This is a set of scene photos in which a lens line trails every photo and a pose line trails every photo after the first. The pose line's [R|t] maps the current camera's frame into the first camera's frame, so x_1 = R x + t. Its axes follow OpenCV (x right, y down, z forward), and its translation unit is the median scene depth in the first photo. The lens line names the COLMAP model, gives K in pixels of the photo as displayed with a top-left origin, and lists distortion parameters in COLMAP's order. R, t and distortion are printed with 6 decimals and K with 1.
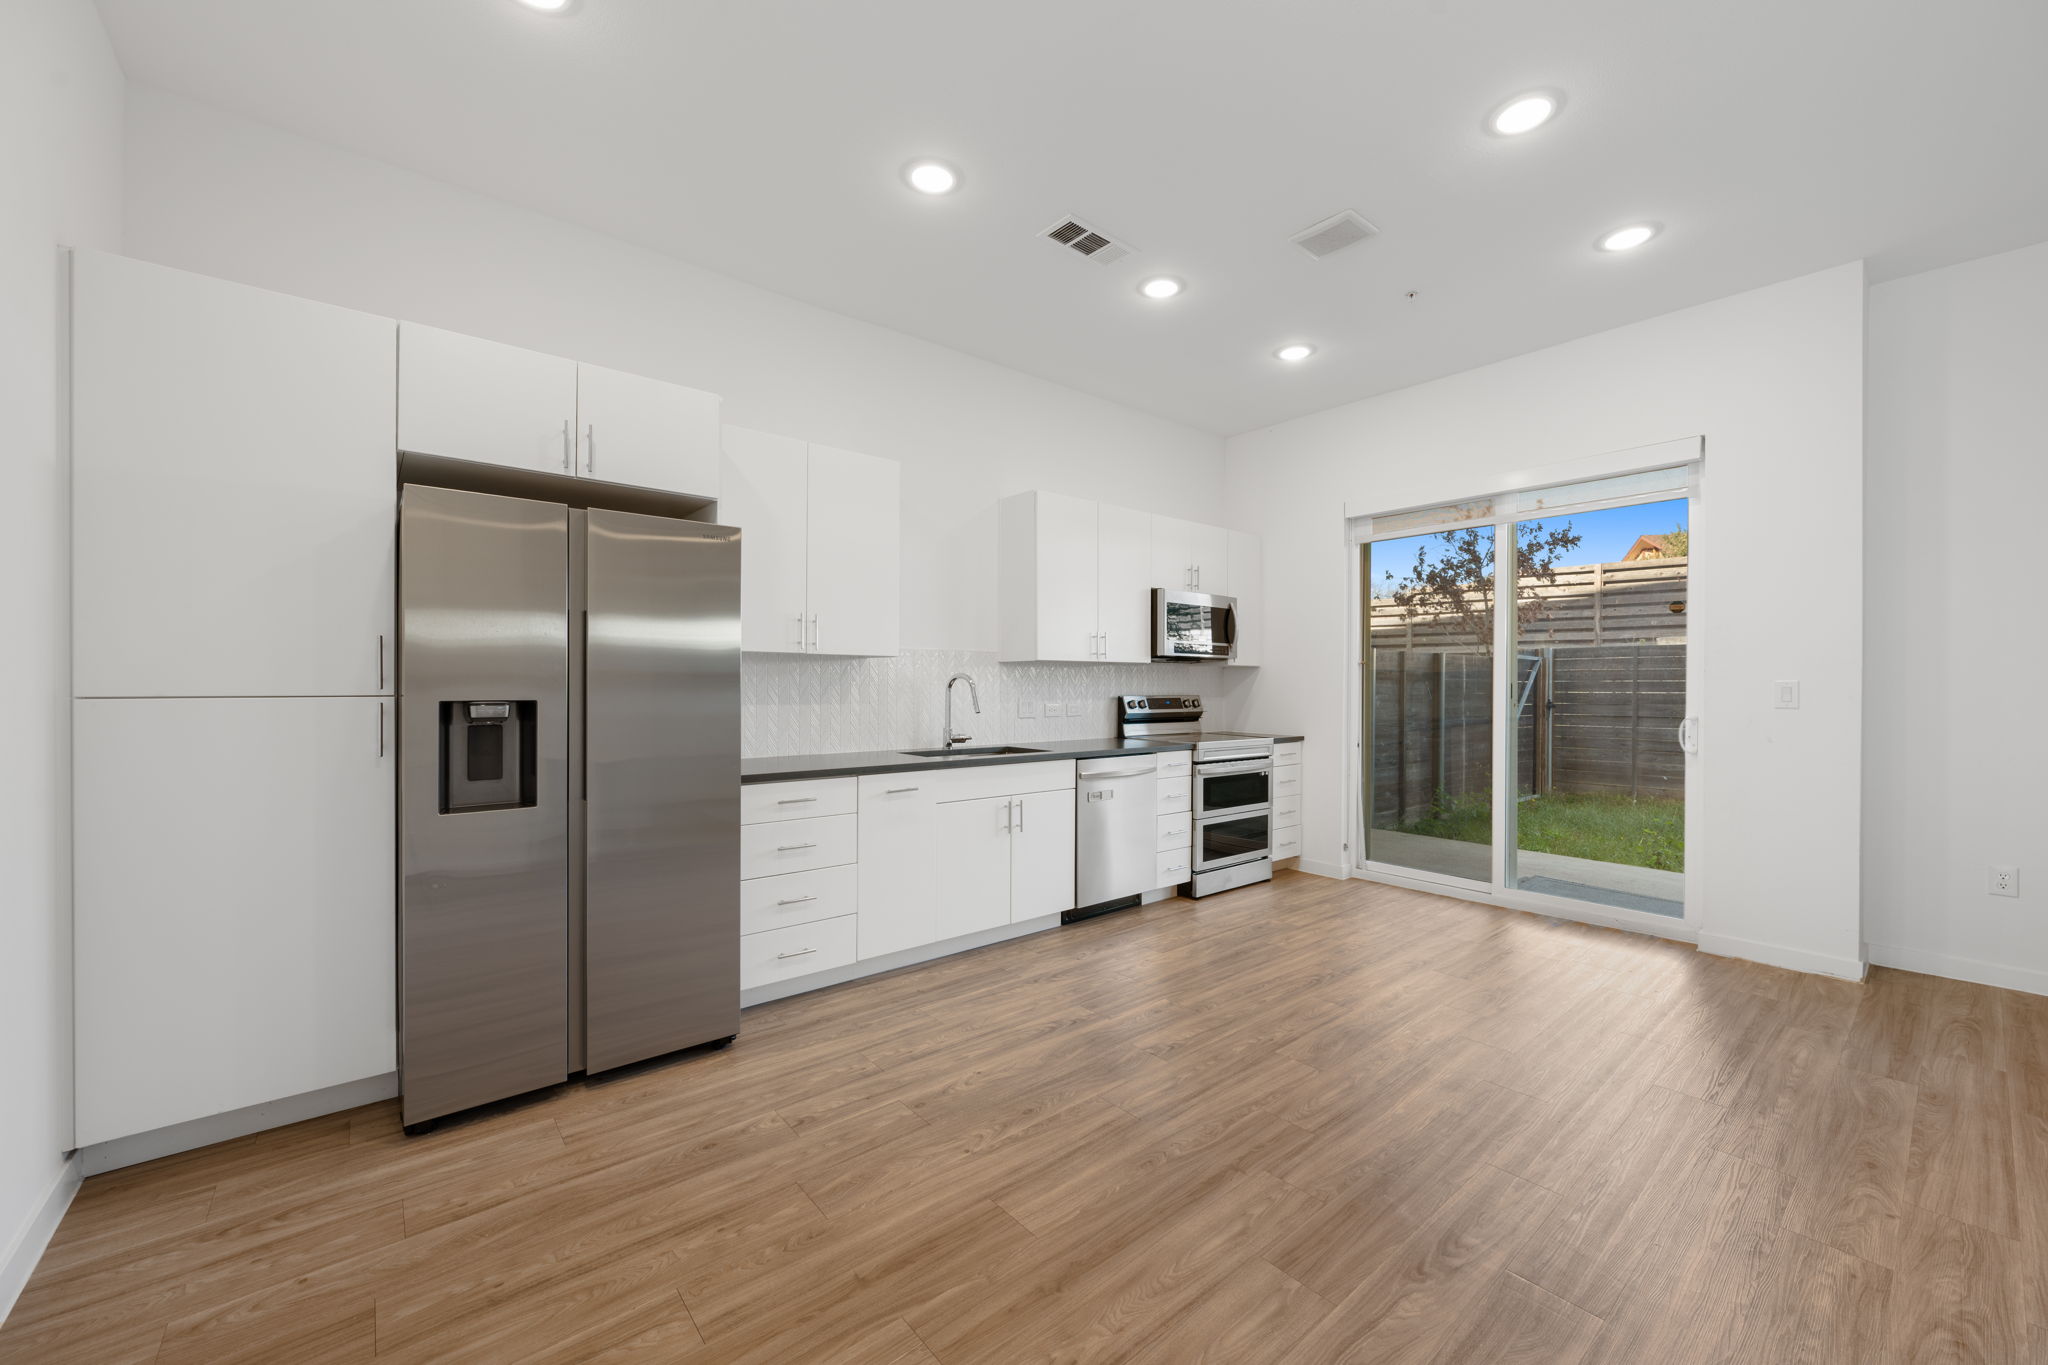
lens RADIAL K [[792.0, 0, 1019.8], [0, 792.0, 684.4], [0, 0, 1]] dist [0.002242, -0.001052]
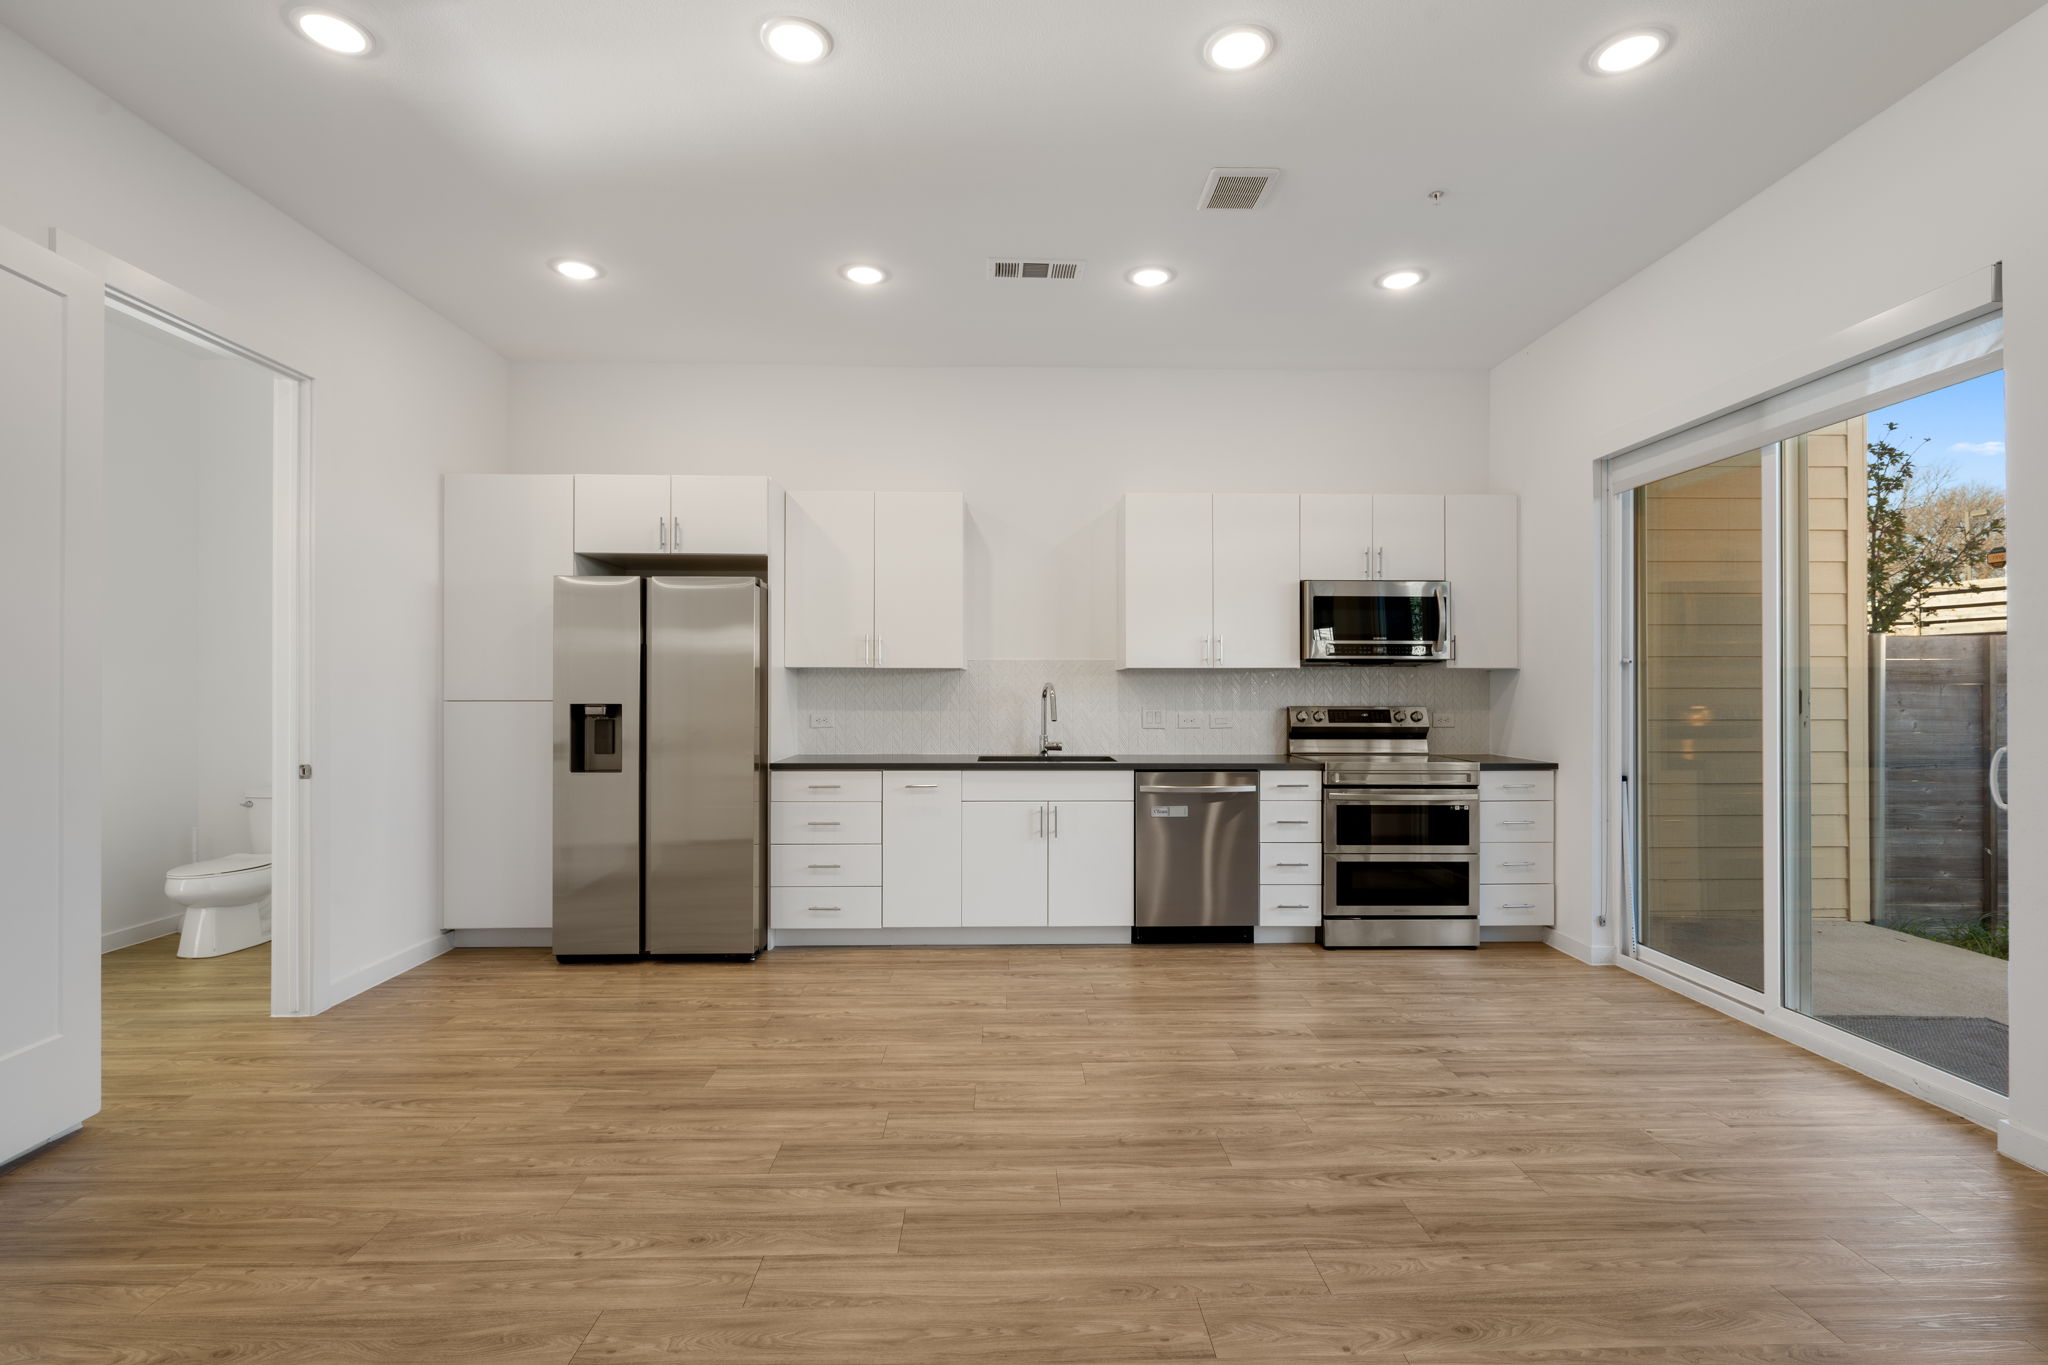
lens RADIAL K [[938.8, 0, 1024.7], [0, 938.8, 689.5], [0, 0, 1]] dist [0.001785, -0.000829]
pose [[0.787619, -0.005078, -0.616142, 0.861552], [0.001605, 0.999980, -0.006190, 0.003232], [0.616161, 0.003886, 0.787611, 0.025762]]
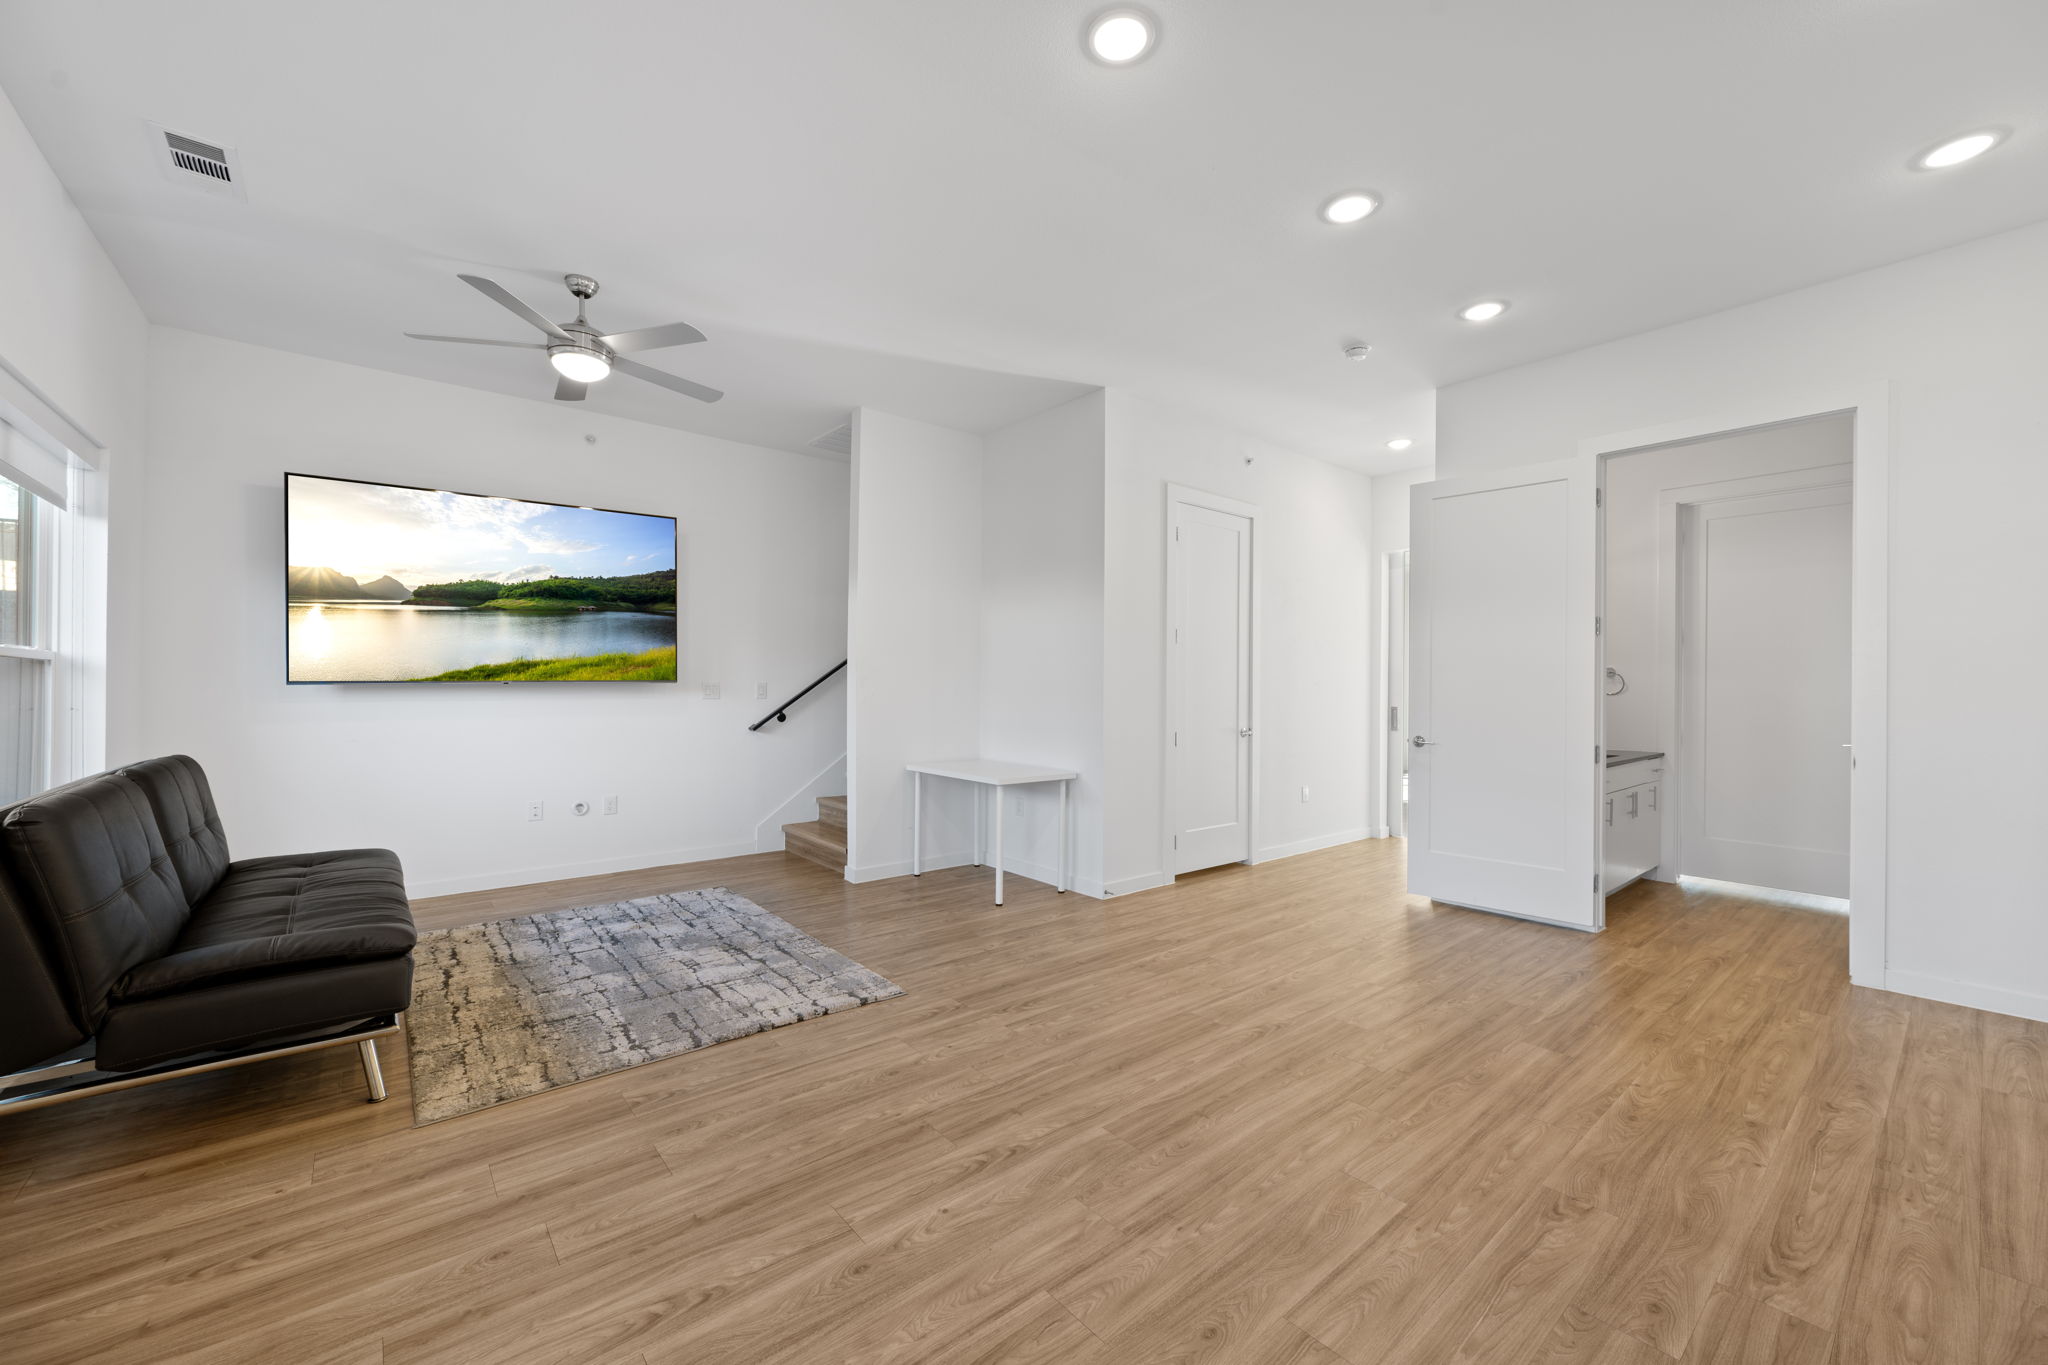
lens RADIAL K [[792.0, 0, 1027.2], [0, 792.0, 700.6], [0, 0, 1]] dist [0.002242, -0.001052]
pose [[-0.999944, -0.008039, -0.006905, 0.583460], [-0.008160, 0.999811, 0.017635, 0.001729], [0.006762, 0.017691, -0.999821, 1.477404]]
